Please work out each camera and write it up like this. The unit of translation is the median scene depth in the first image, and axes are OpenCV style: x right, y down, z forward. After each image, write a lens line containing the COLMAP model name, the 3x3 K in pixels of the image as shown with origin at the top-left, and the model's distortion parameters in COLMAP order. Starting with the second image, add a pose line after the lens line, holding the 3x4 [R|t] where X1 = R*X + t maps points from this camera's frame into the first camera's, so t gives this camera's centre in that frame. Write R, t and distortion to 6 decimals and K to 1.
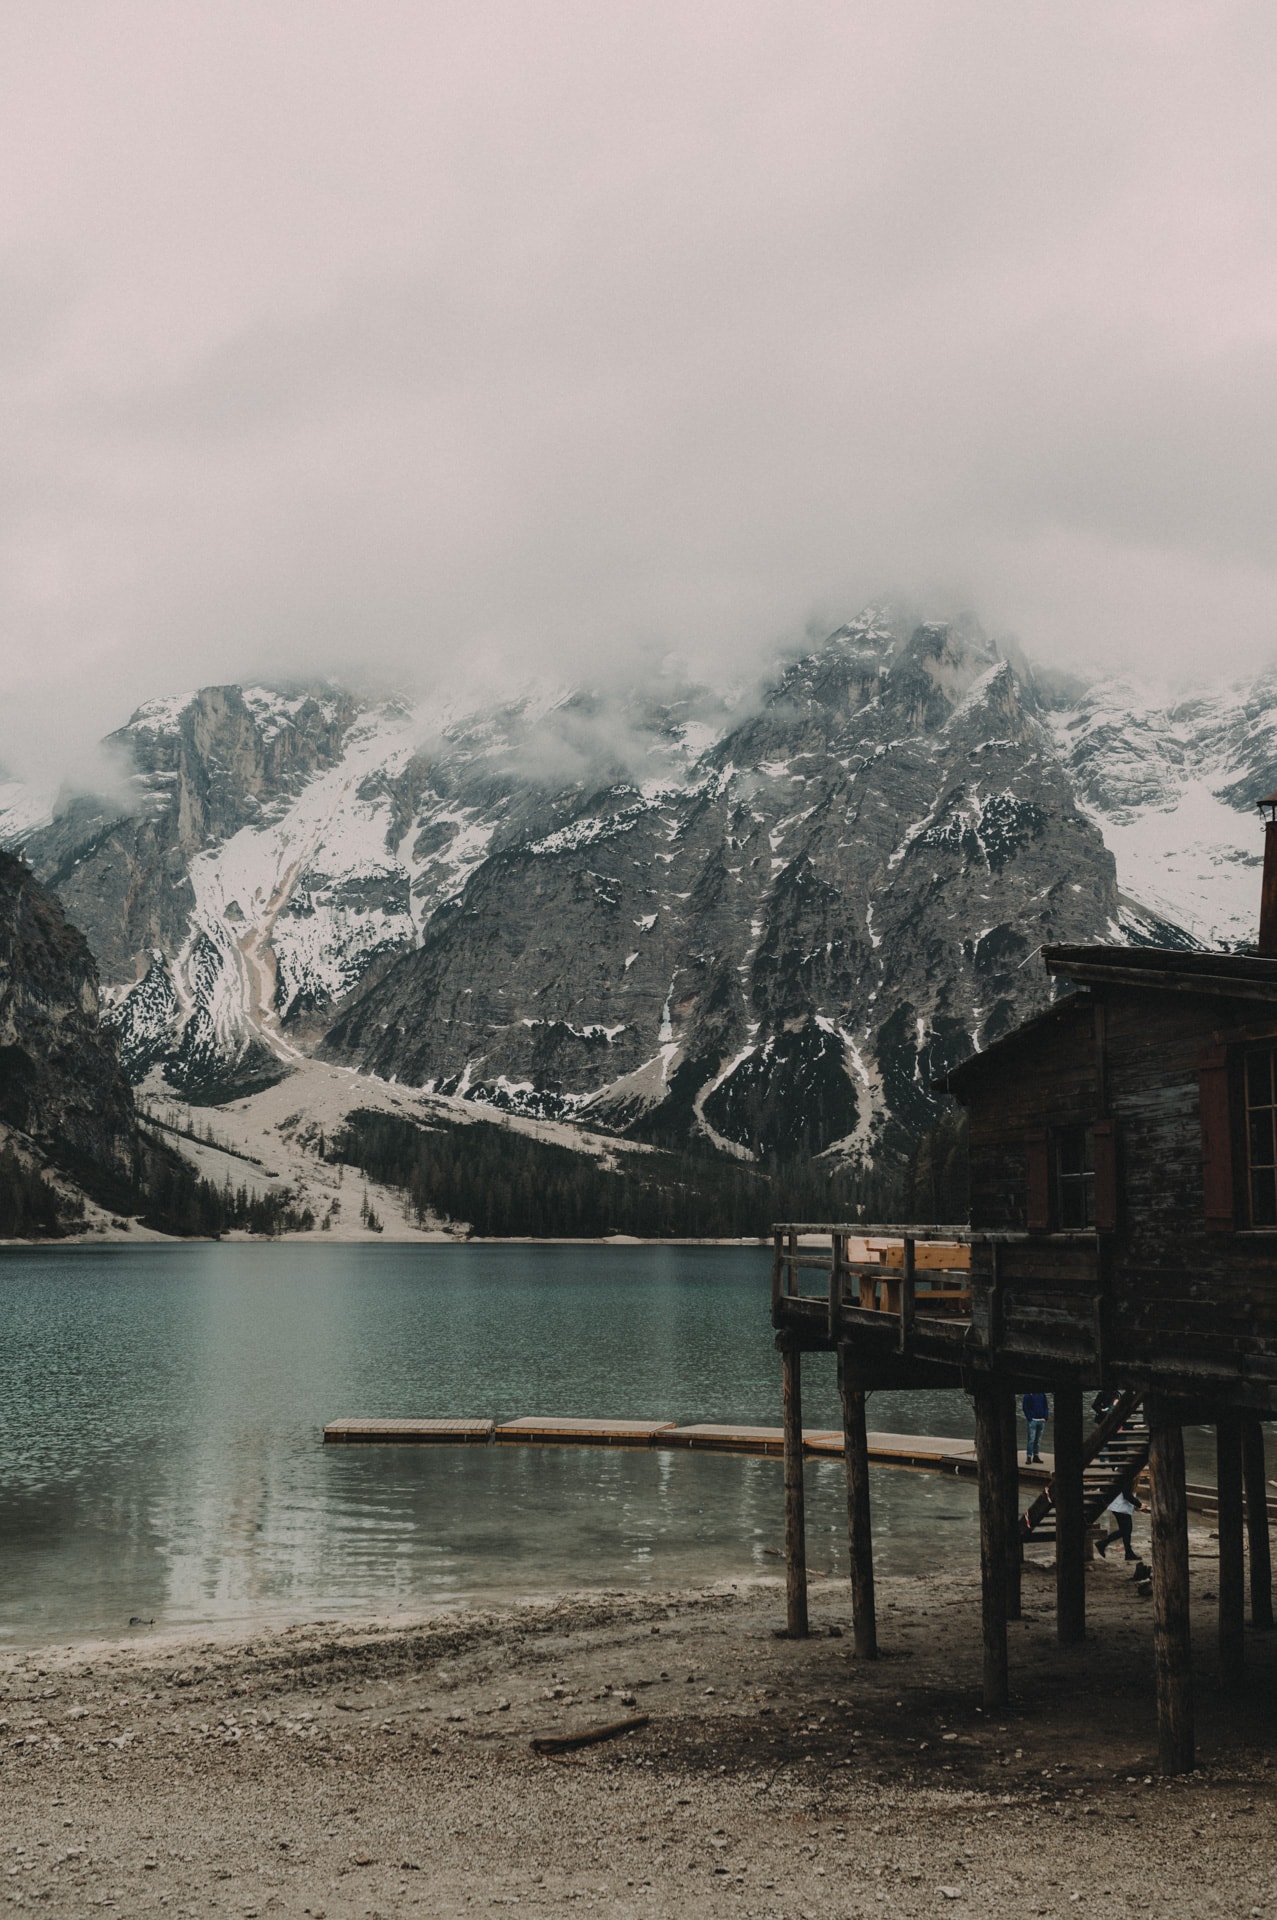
lens RADIAL K [[1793.2, 0, 647.9], [0, 1793.2, 976.1], [0, 0, 1]] dist [-0.081427, 0.000000]
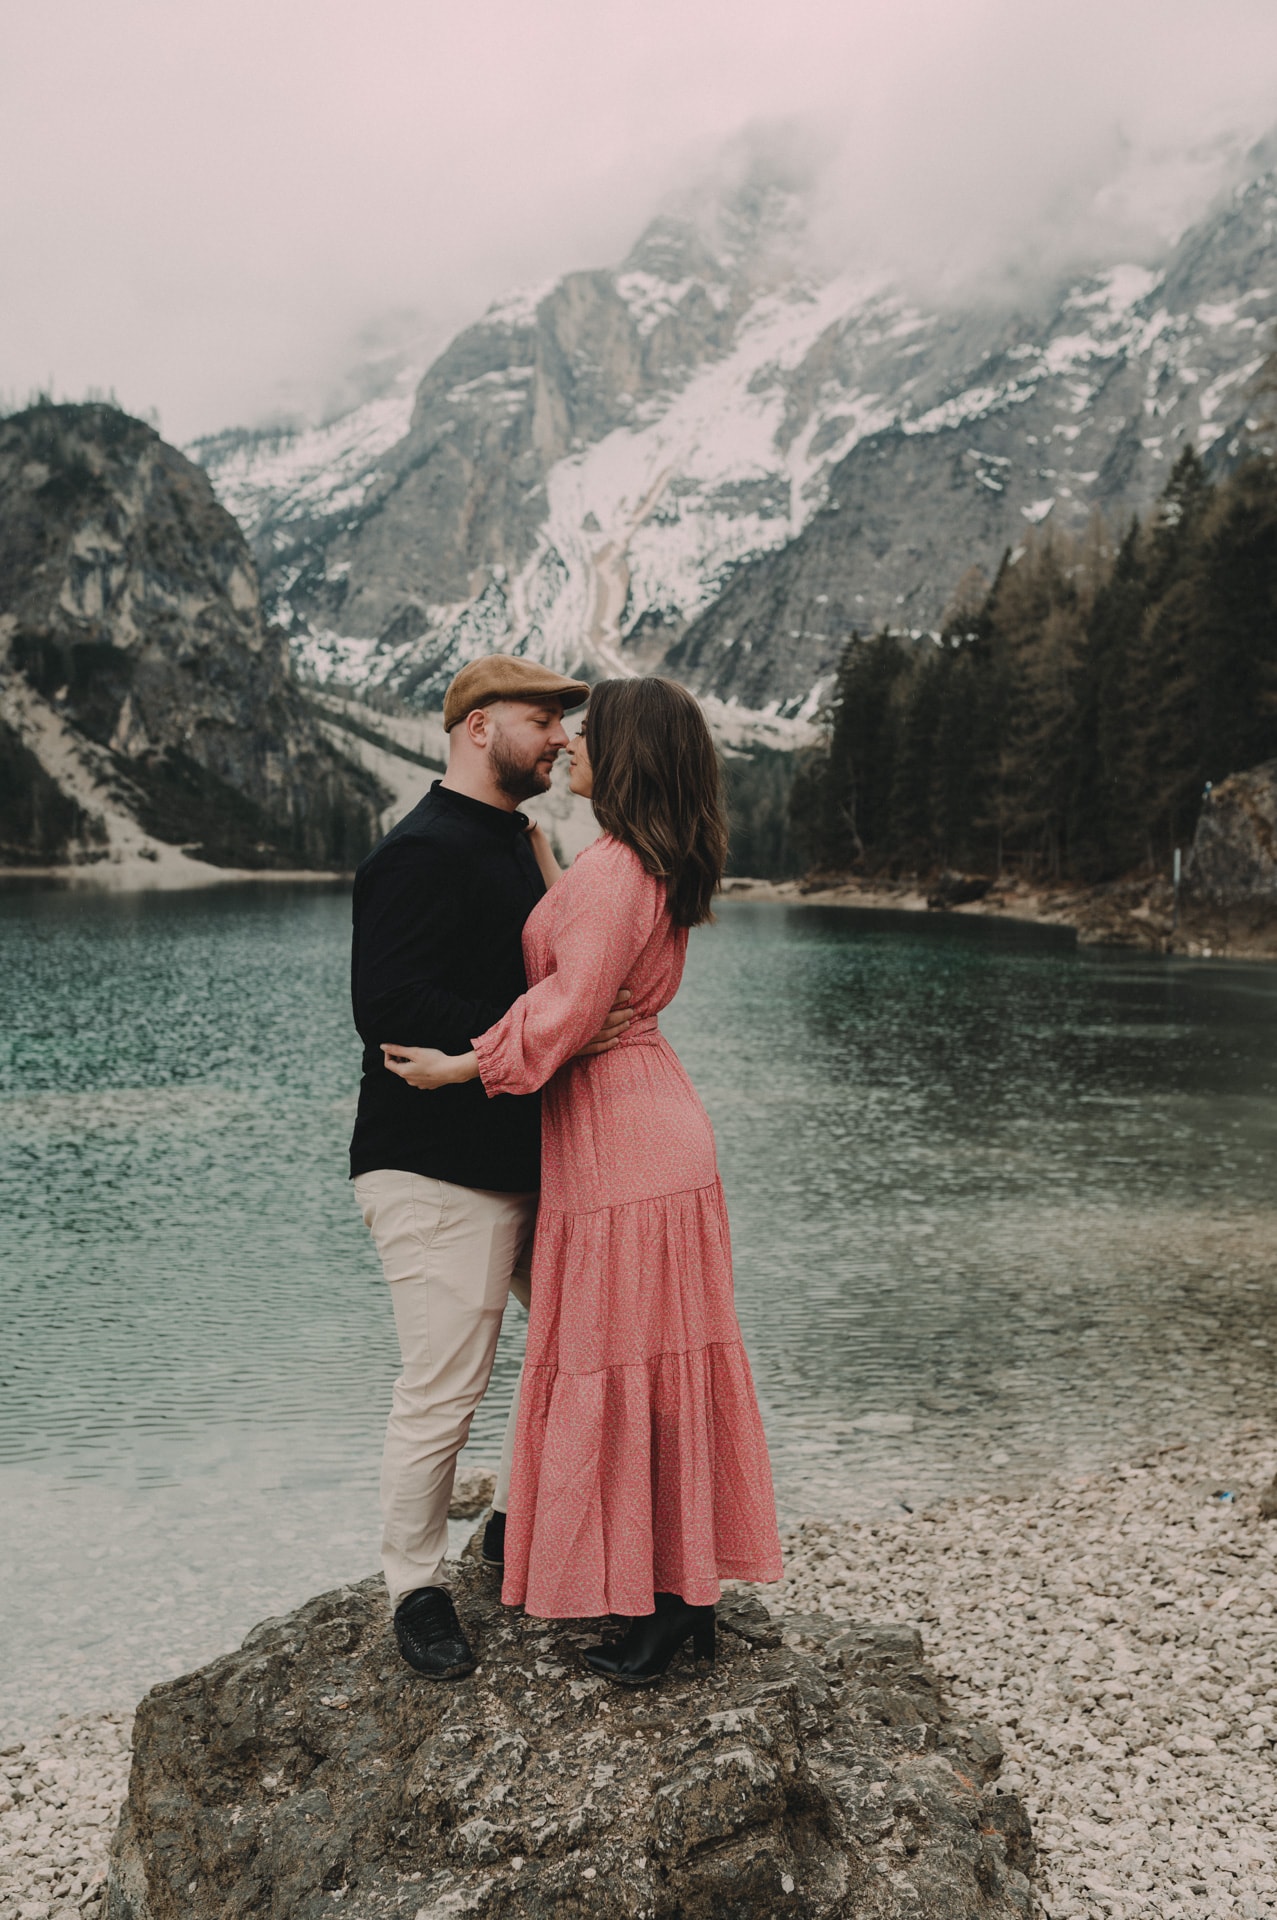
lens RADIAL K [[1841.8, 0, 629.0], [0, 1841.8, 916.8], [0, 0, 1]] dist [-0.023433, 0.000000]
pose [[0.959792, 0.021955, -0.279851, 0.058843], [0.023086, 0.987386, 0.156637, 0.017762], [0.279760, -0.156800, 0.947179, 0.111731]]
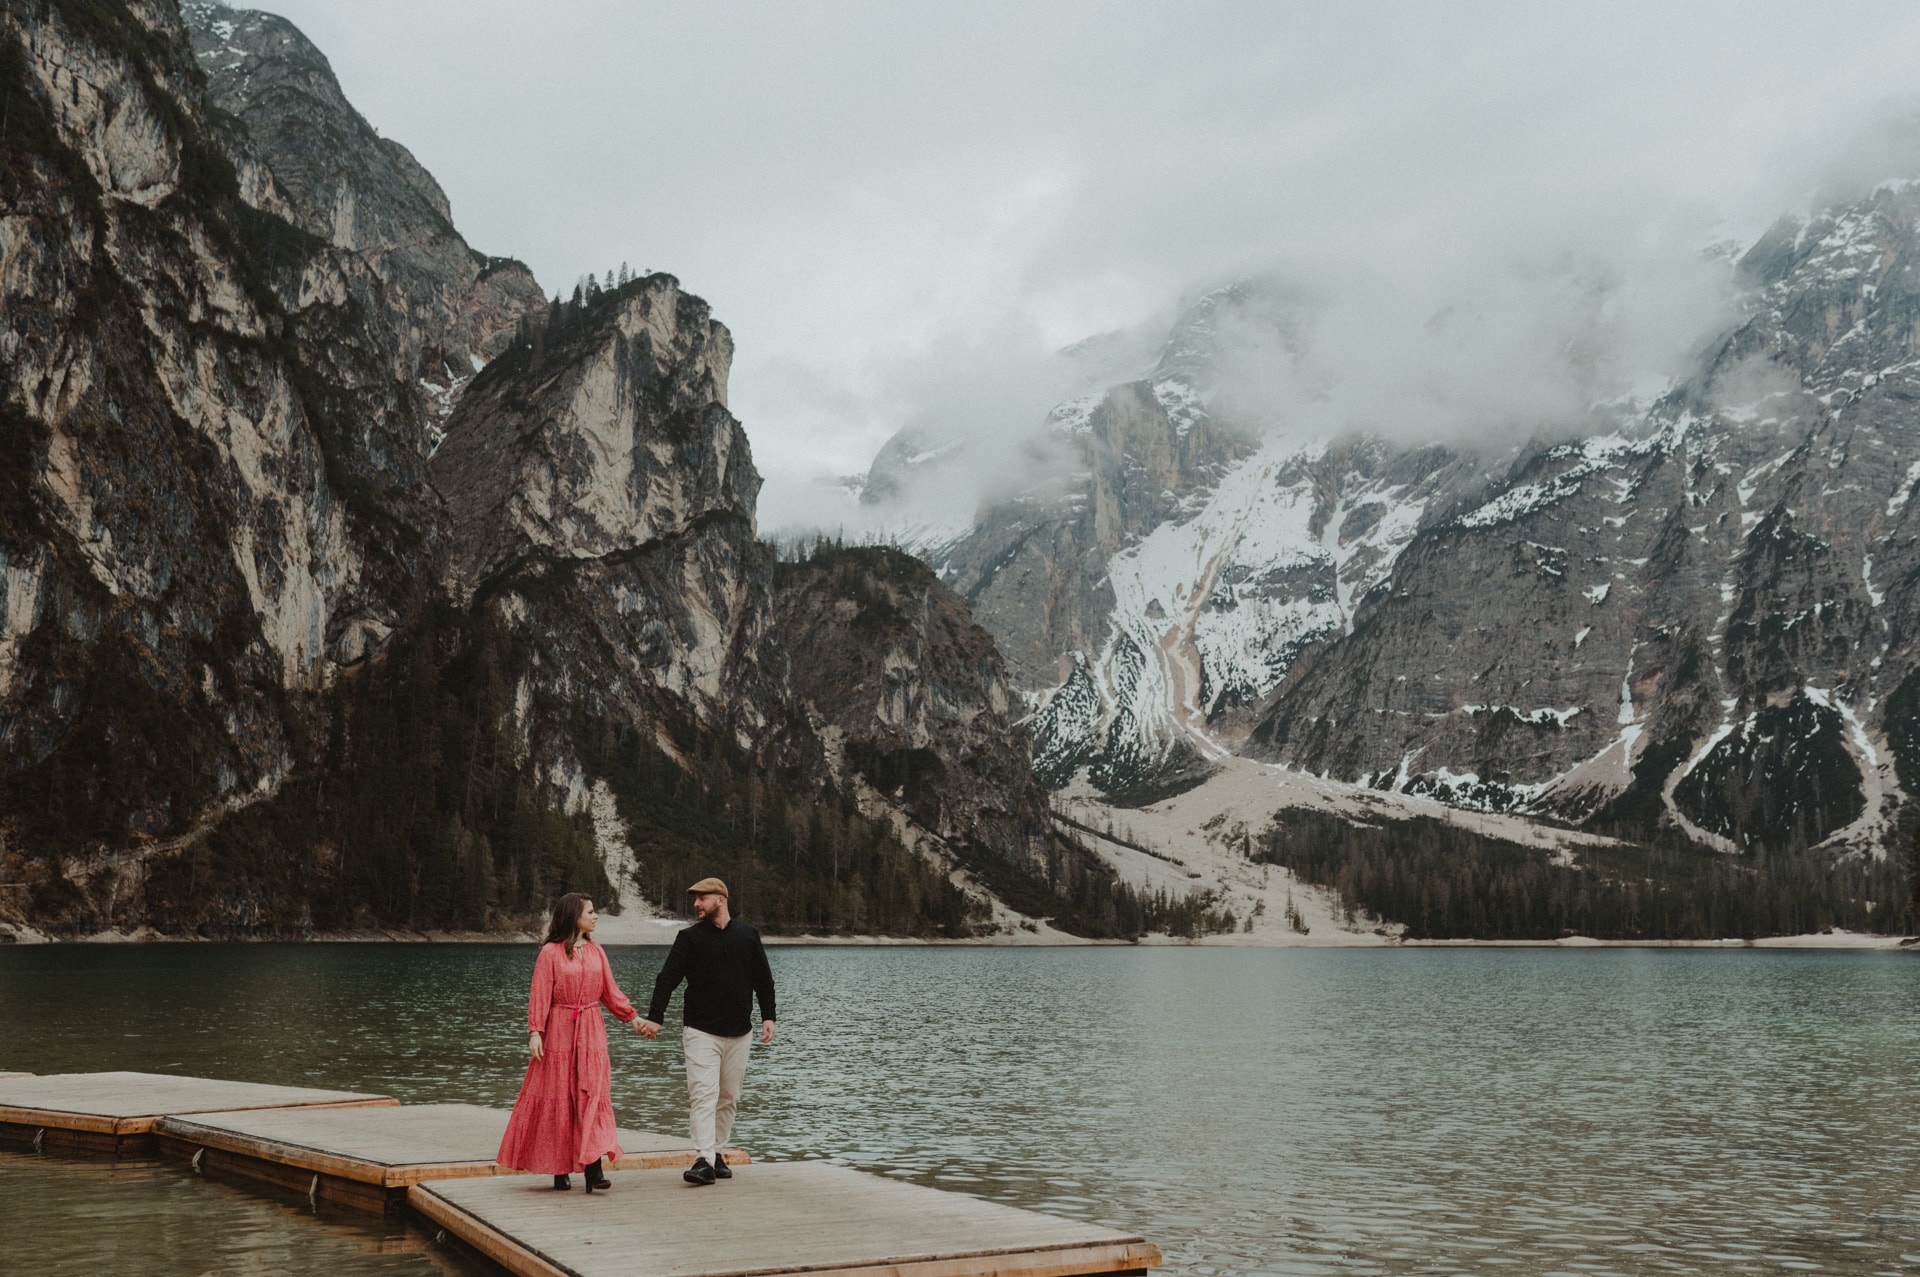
lens RADIAL K [[1841.8, 0, 960.6], [0, 1841.8, 635.4], [0, 0, 1]] dist [-0.023433, 0.000000]
pose [[0.940943, -0.054056, -0.334222, 0.005255], [0.046666, 0.998457, -0.030106, 0.003999], [0.335334, 0.012731, 0.942013, 0.015798]]
